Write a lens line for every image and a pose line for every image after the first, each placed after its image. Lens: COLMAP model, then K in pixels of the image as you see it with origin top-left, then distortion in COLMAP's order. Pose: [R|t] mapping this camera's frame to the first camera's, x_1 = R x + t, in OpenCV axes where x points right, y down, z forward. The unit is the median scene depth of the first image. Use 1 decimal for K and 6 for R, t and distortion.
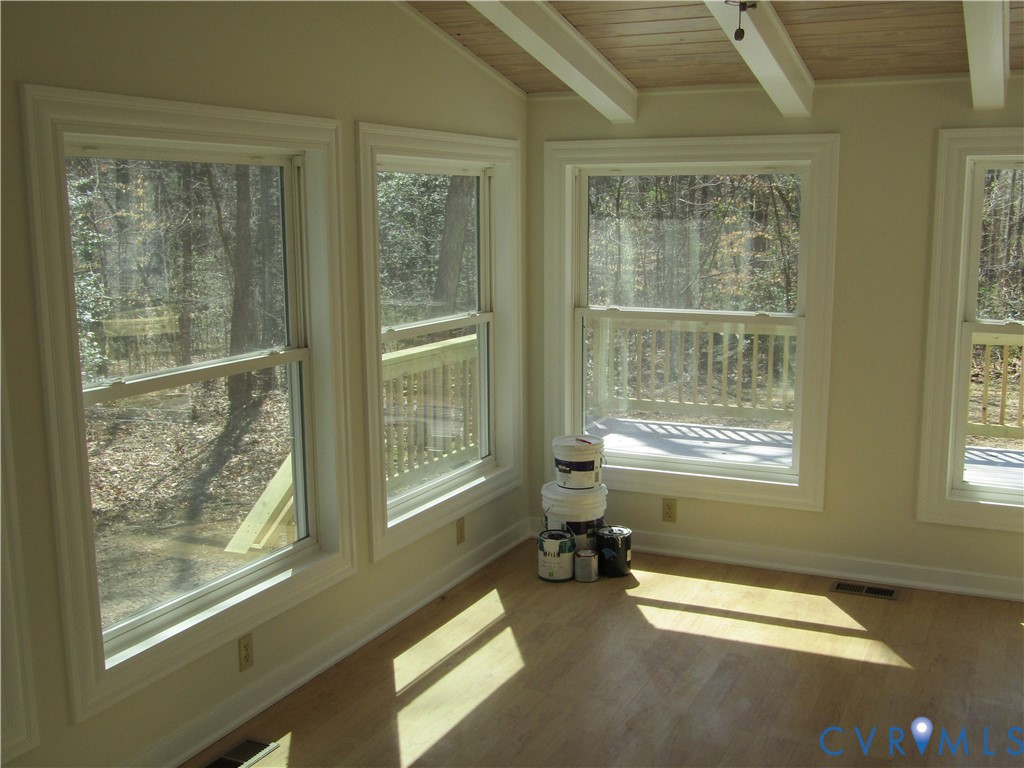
lens RADIAL K [[1122.8, 0, 511.5], [0, 1122.8, 385.8], [0, 0, 1]] dist [-0.000930, 0.000000]
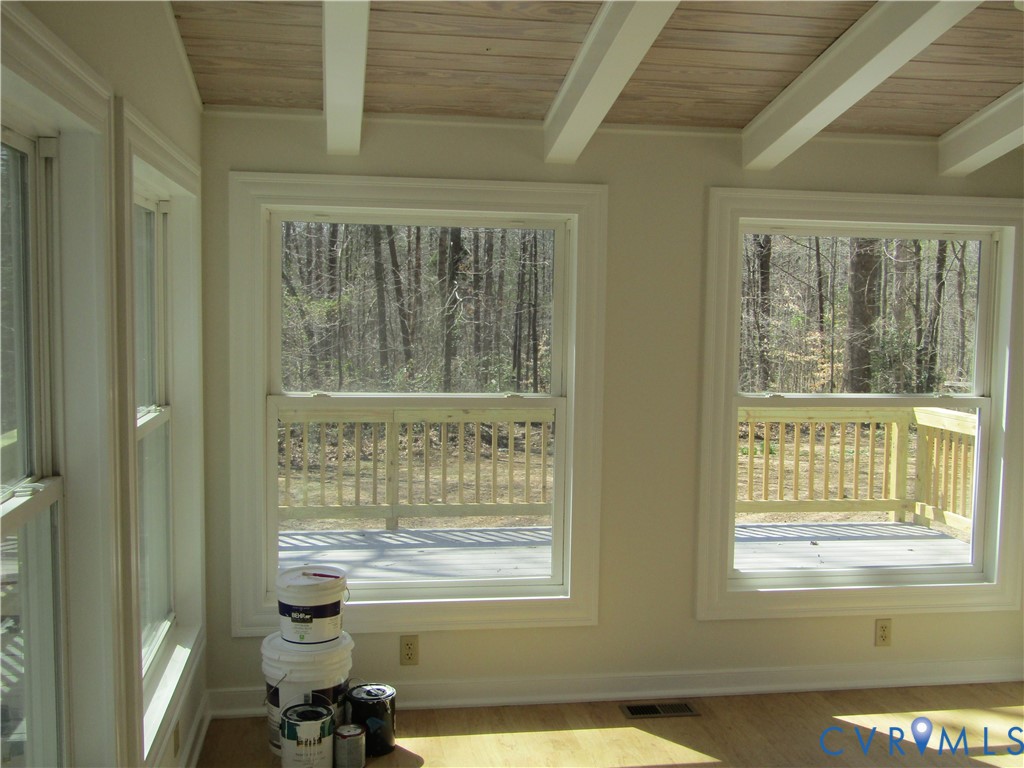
lens RADIAL K [[1122.8, 0, 513.0], [0, 1122.8, 383.6], [0, 0, 1]] dist [-0.000930, 0.000000]
pose [[0.820907, -0.025911, 0.570474, -0.252962], [0.071360, 0.995794, -0.057457, -0.025090], [-0.566586, 0.087876, 0.819304, 0.321445]]
